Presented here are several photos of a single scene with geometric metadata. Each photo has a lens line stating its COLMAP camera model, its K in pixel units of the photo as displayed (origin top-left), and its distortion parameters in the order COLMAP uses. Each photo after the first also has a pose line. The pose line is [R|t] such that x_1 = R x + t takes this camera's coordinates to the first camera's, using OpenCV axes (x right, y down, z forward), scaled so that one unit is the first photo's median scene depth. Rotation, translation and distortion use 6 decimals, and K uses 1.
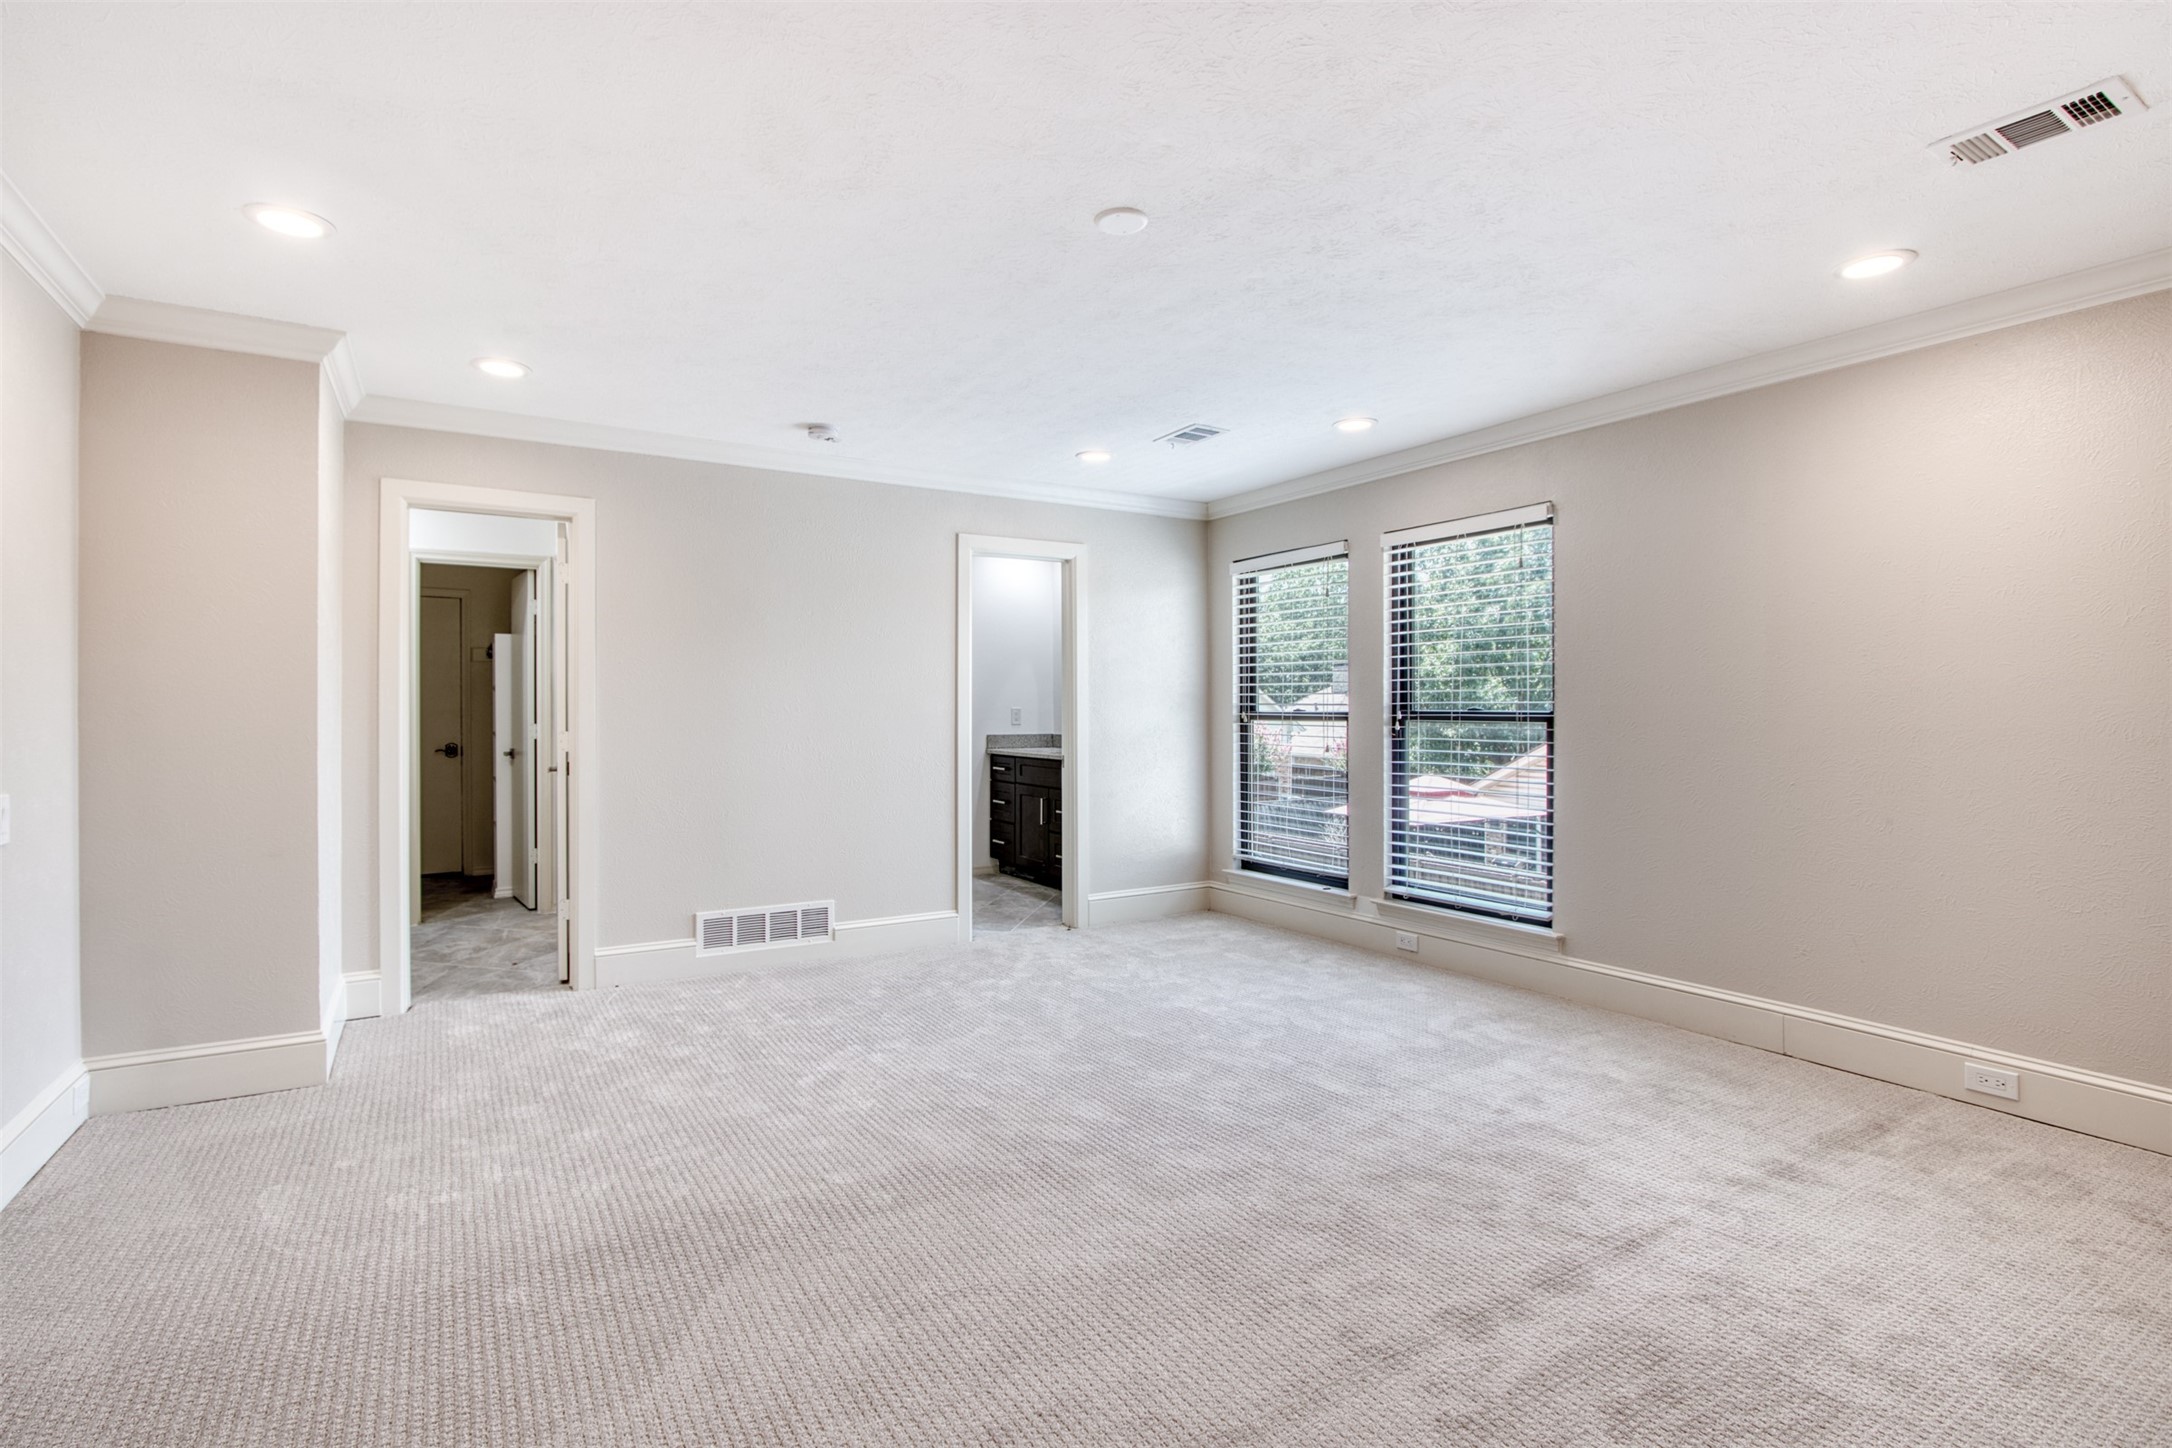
lens RADIAL K [[1018.2, 0, 1055.4], [0, 1018.2, 709.2], [0, 0, 1]] dist [-0.011059, 0.000504]
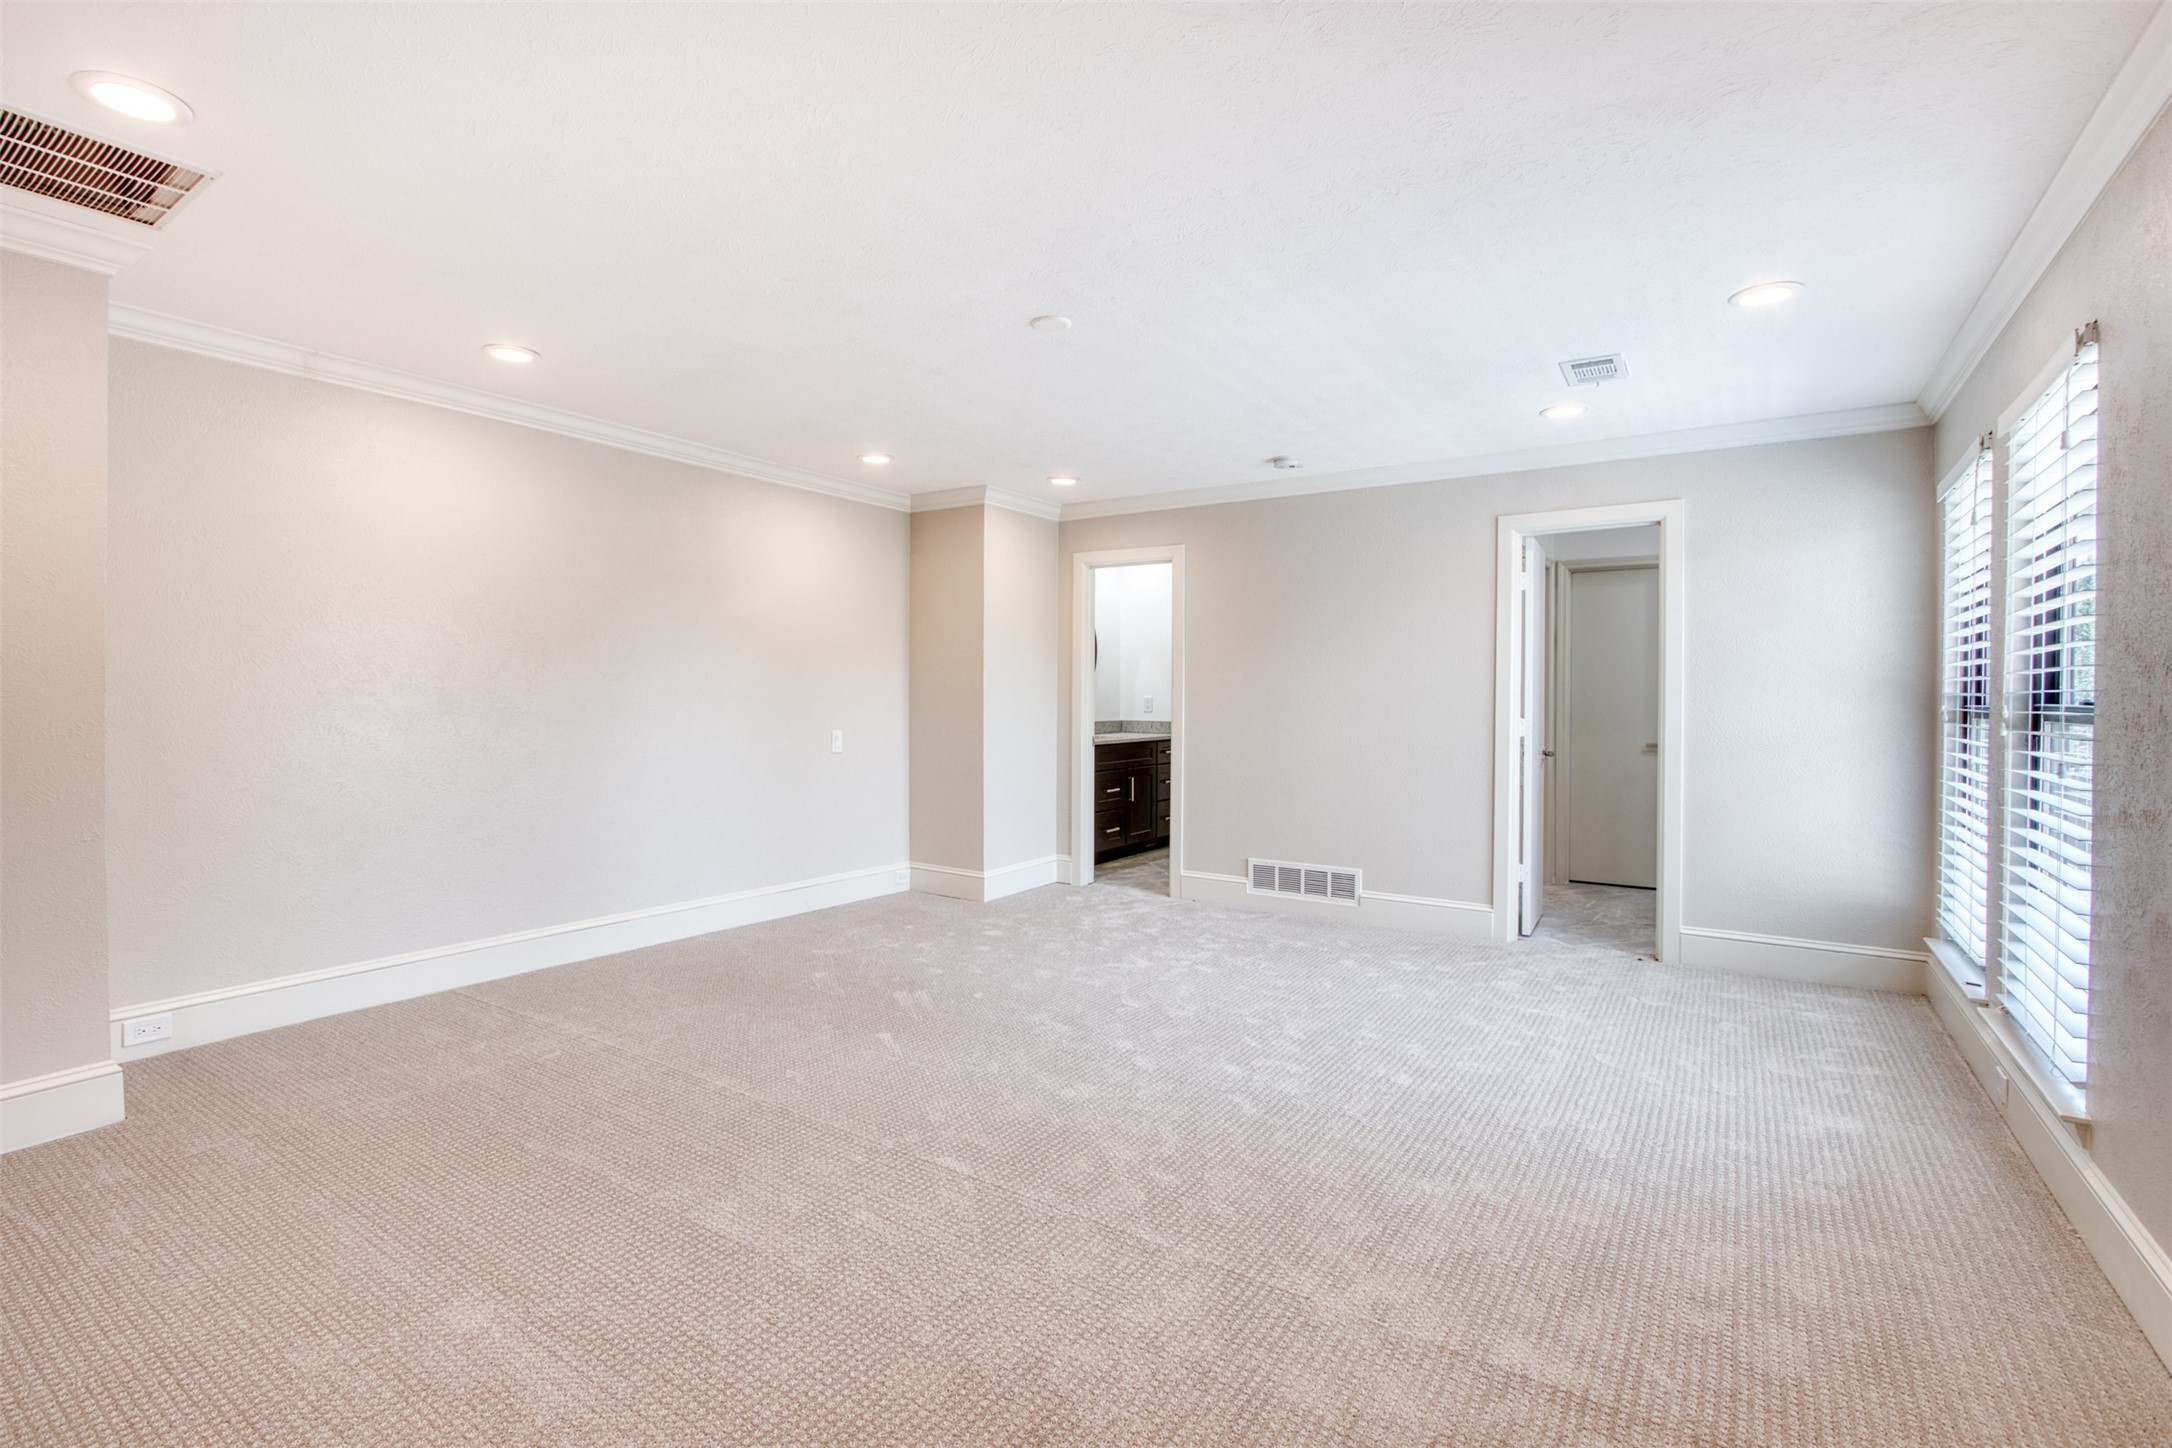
lens RADIAL K [[1018.2, 0, 1055.4], [0, 1018.2, 709.2], [0, 0, 1]] dist [-0.011059, 0.000504]
pose [[0.427603, 0.015956, -0.903826, 0.672705], [-0.000693, 0.999850, 0.017323, -0.006403], [0.903967, -0.006781, 0.427549, 0.238330]]
